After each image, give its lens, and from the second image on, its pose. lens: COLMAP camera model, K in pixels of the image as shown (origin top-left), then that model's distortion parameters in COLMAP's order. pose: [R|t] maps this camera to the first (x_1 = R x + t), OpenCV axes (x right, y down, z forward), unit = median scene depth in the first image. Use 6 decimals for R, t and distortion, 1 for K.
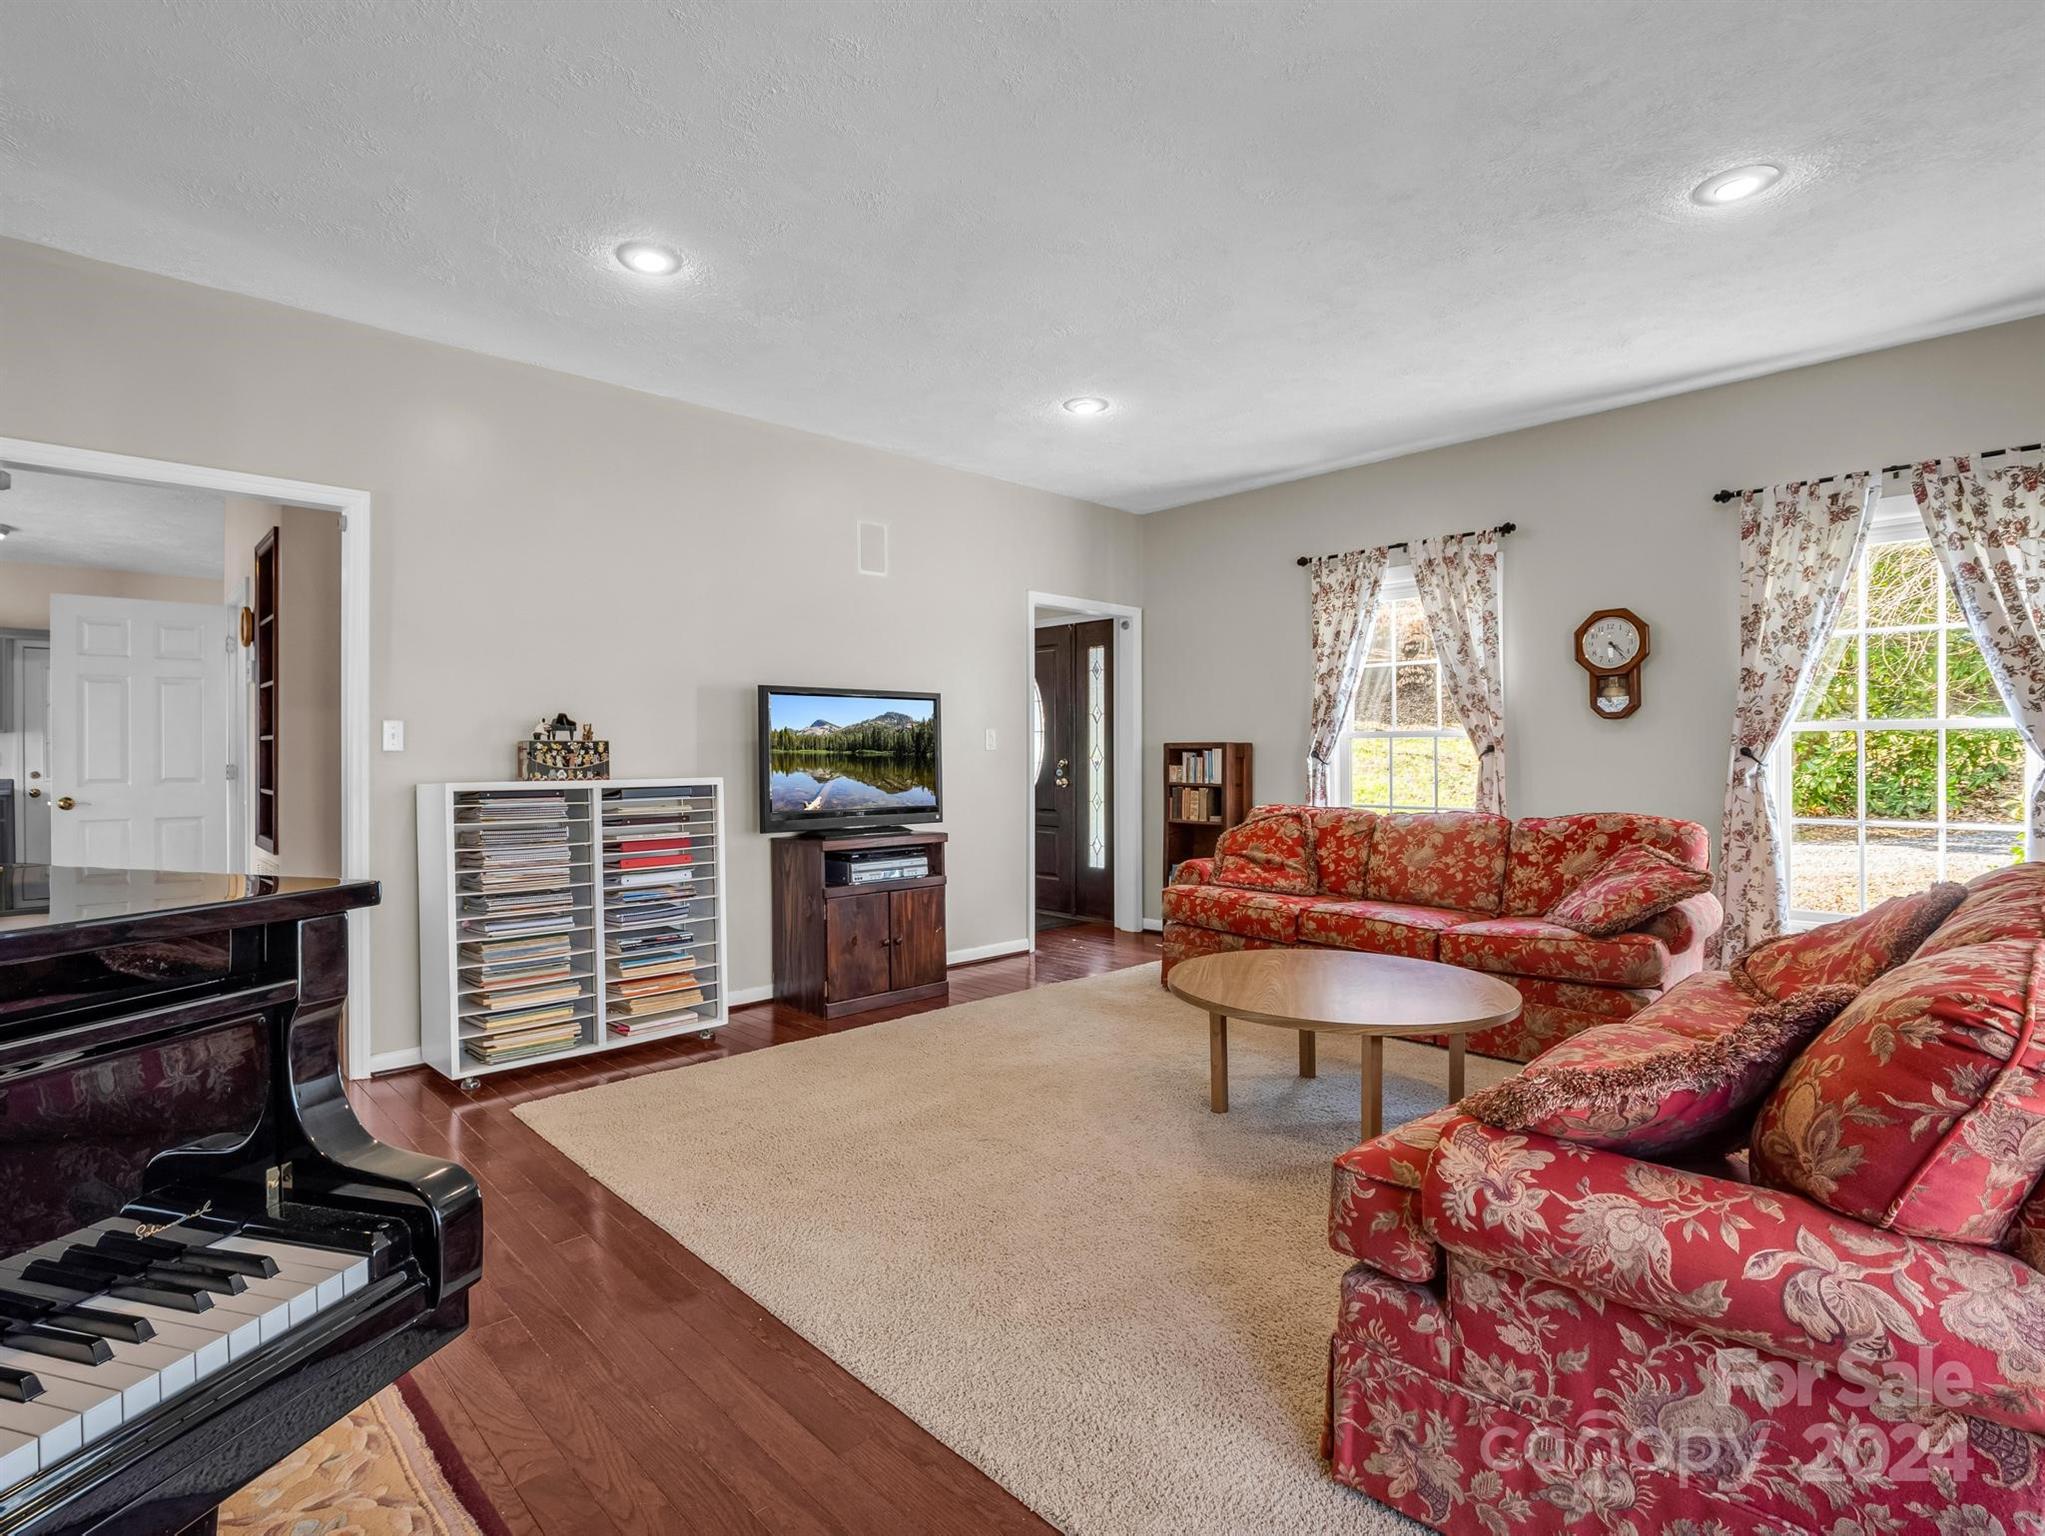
lens RADIAL K [[1024.0, 0, 1016.1], [0, 1024.0, 770.2], [0, 0, 1]] dist [-0.005630, -0.004673]
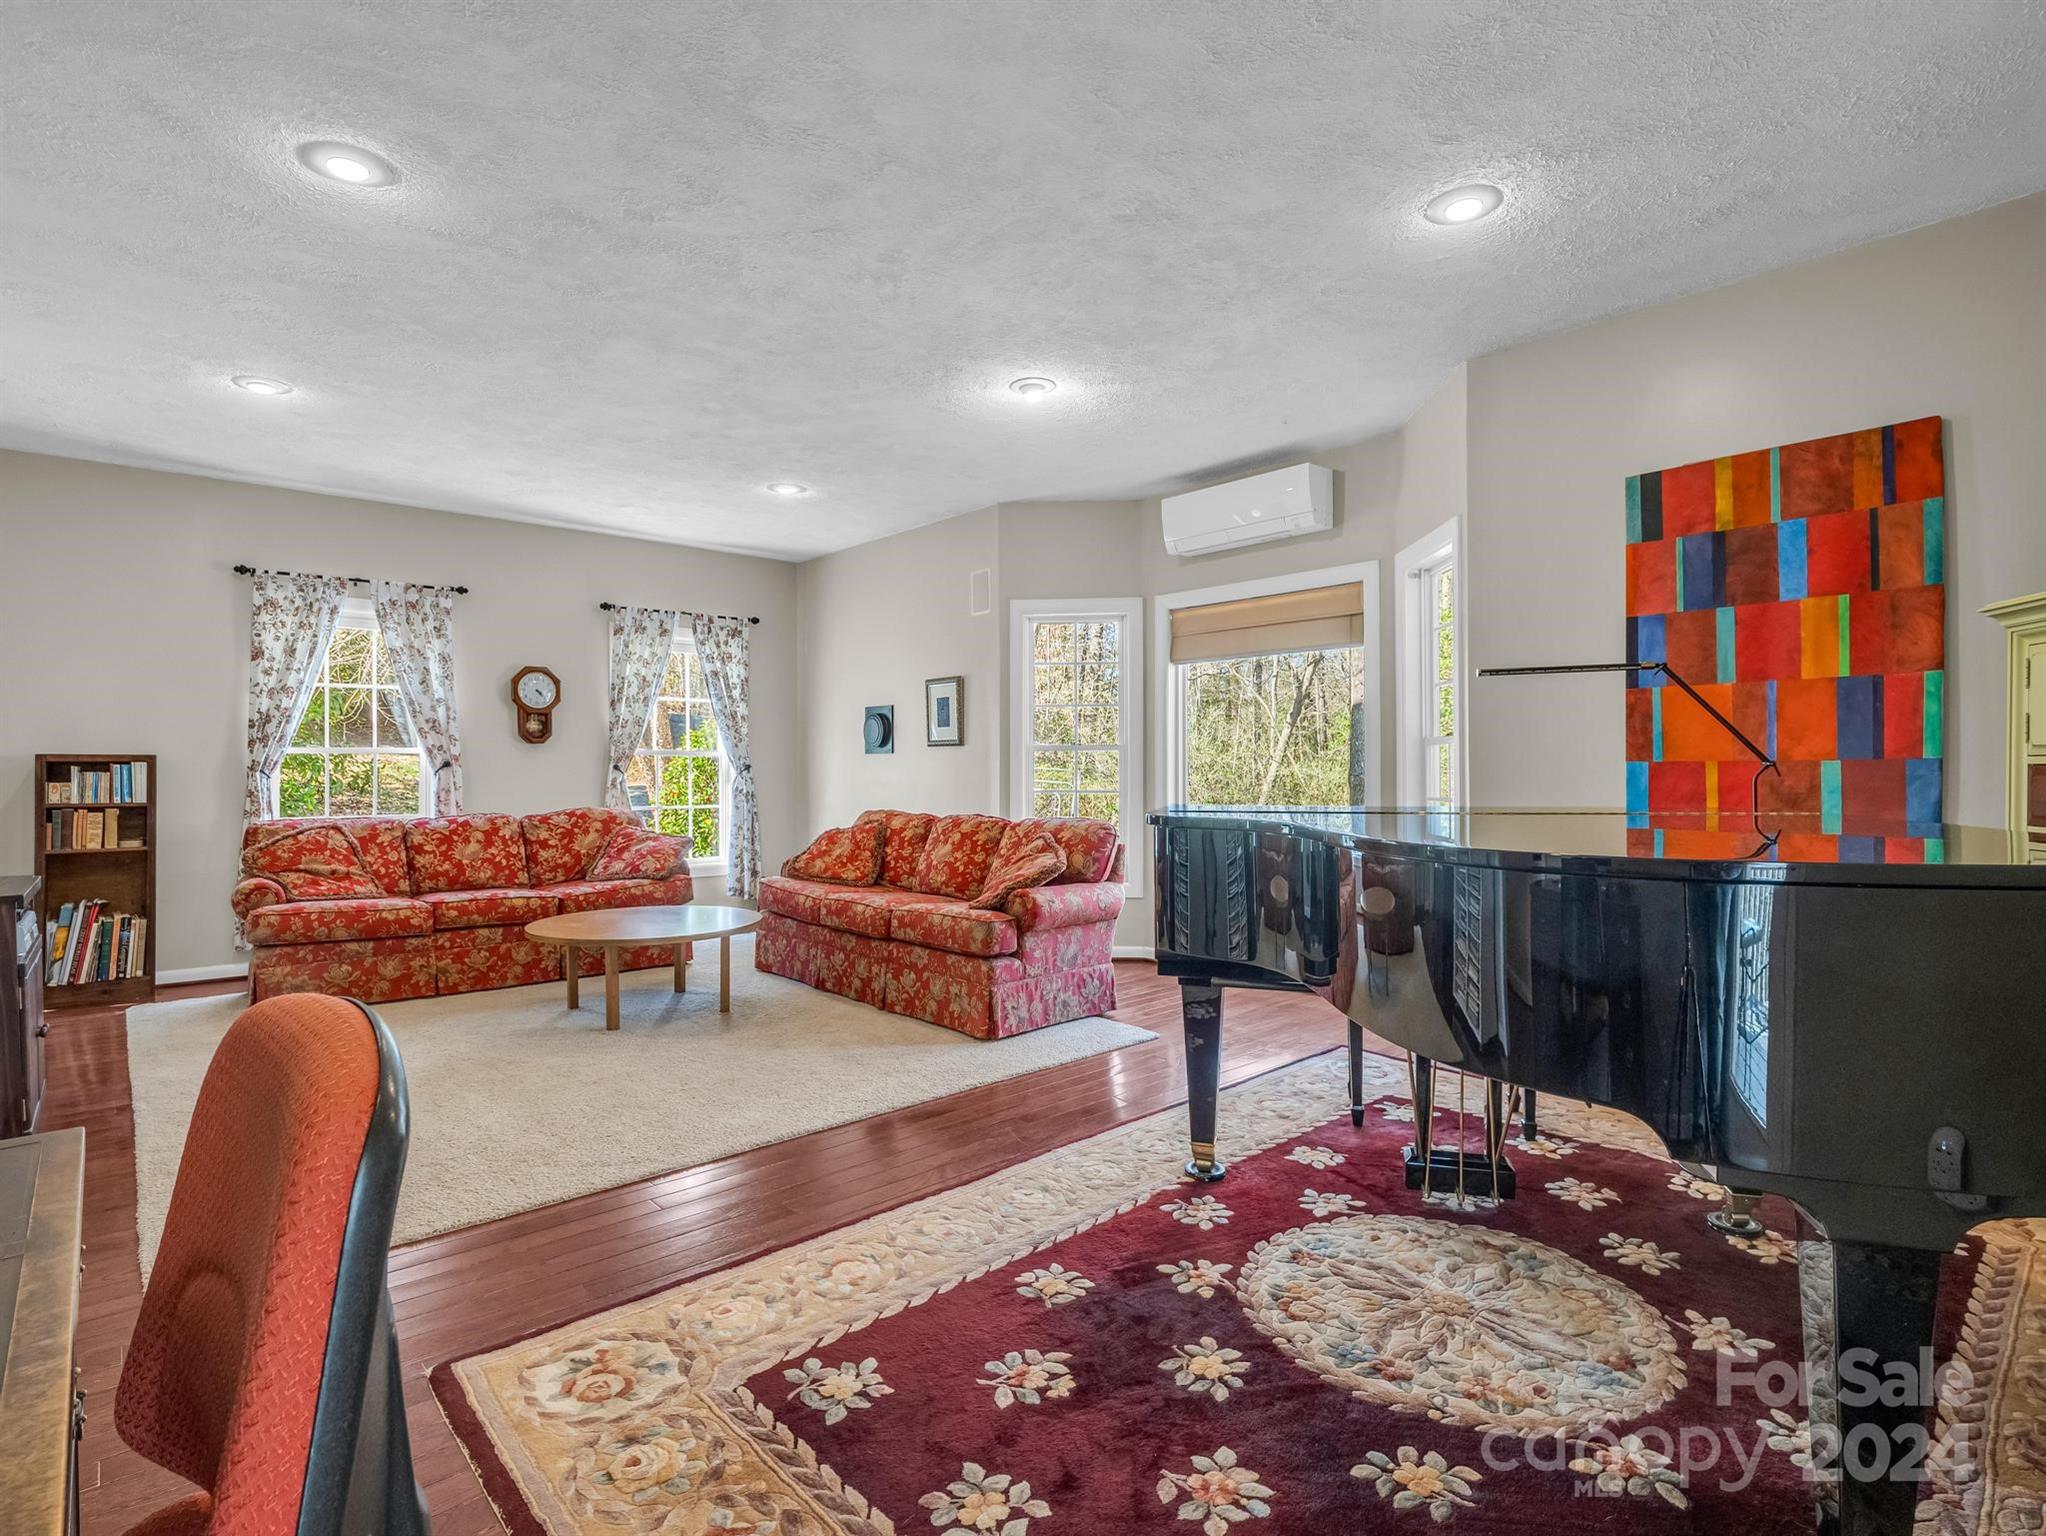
lens RADIAL K [[1024.5, 0, 1016.2], [0, 1024.5, 768.1], [0, 0, 1]] dist [-0.005630, -0.004673]
pose [[0.019495, 0.004855, 0.999798, -0.765788], [0.019217, 0.999802, -0.005230, 0.003284], [-0.999625, 0.019315, 0.019397, 0.290206]]
